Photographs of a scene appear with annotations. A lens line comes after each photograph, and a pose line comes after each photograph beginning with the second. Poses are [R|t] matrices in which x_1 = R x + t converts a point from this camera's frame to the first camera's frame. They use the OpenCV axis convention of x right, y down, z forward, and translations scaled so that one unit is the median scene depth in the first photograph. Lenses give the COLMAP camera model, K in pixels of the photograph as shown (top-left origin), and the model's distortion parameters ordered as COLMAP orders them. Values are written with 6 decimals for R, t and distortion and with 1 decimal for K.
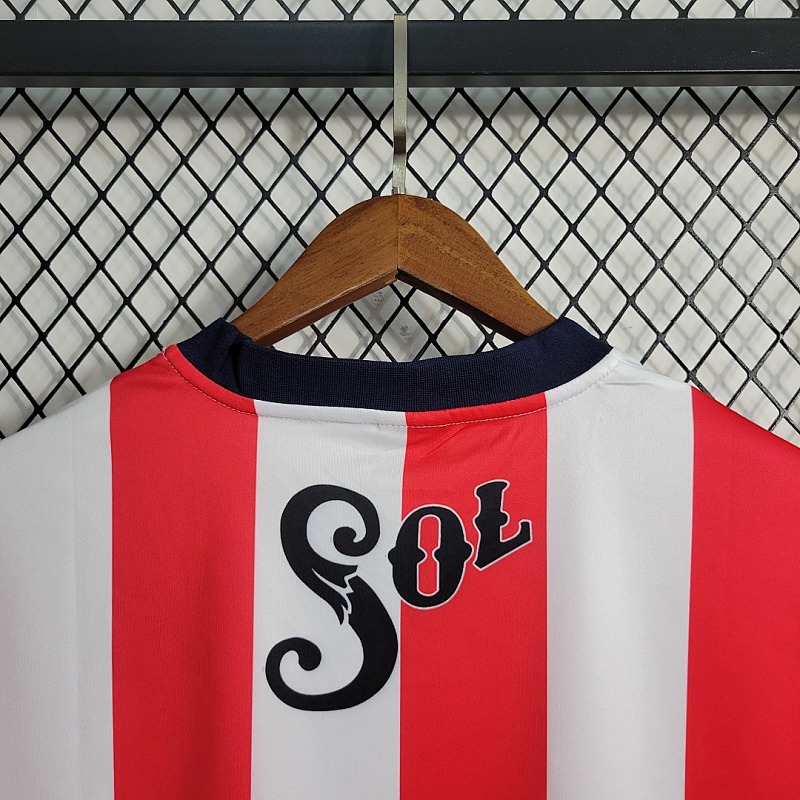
lens RADIAL K [[878.7, 0, 399.4], [0, 878.7, 396.9], [0, 0, 1]] dist [0.028044, 0.000000]
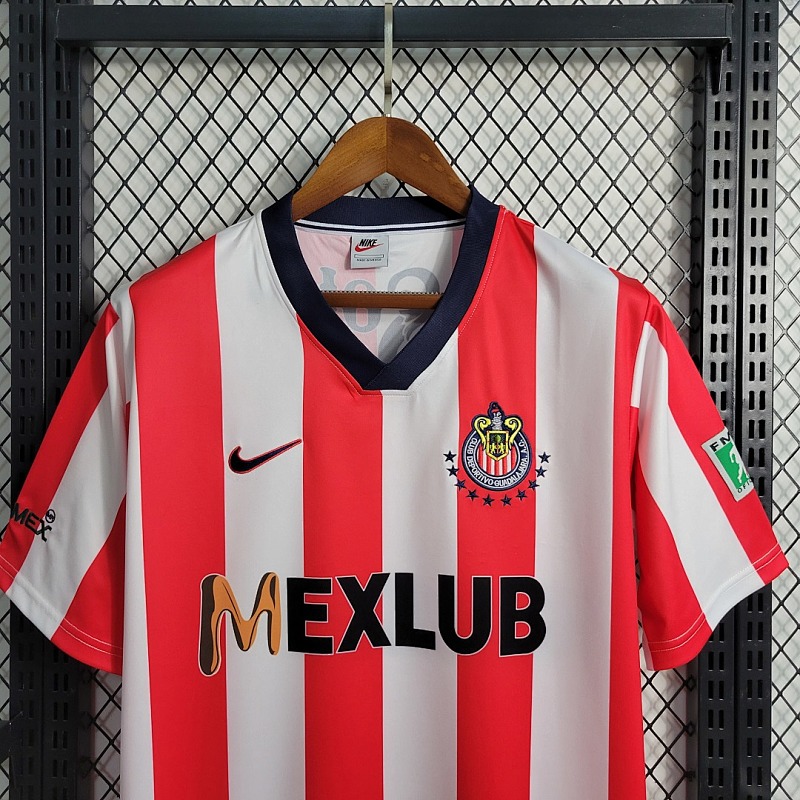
lens RADIAL K [[878.7, 0, 397.7], [0, 878.7, 393.9], [0, 0, 1]] dist [0.028044, 0.000000]
pose [[0.999994, 0.000132, -0.003365, 0.003309], [0.000217, 0.994632, 0.103476, 0.106608], [0.003360, -0.103476, 0.994626, -0.642676]]
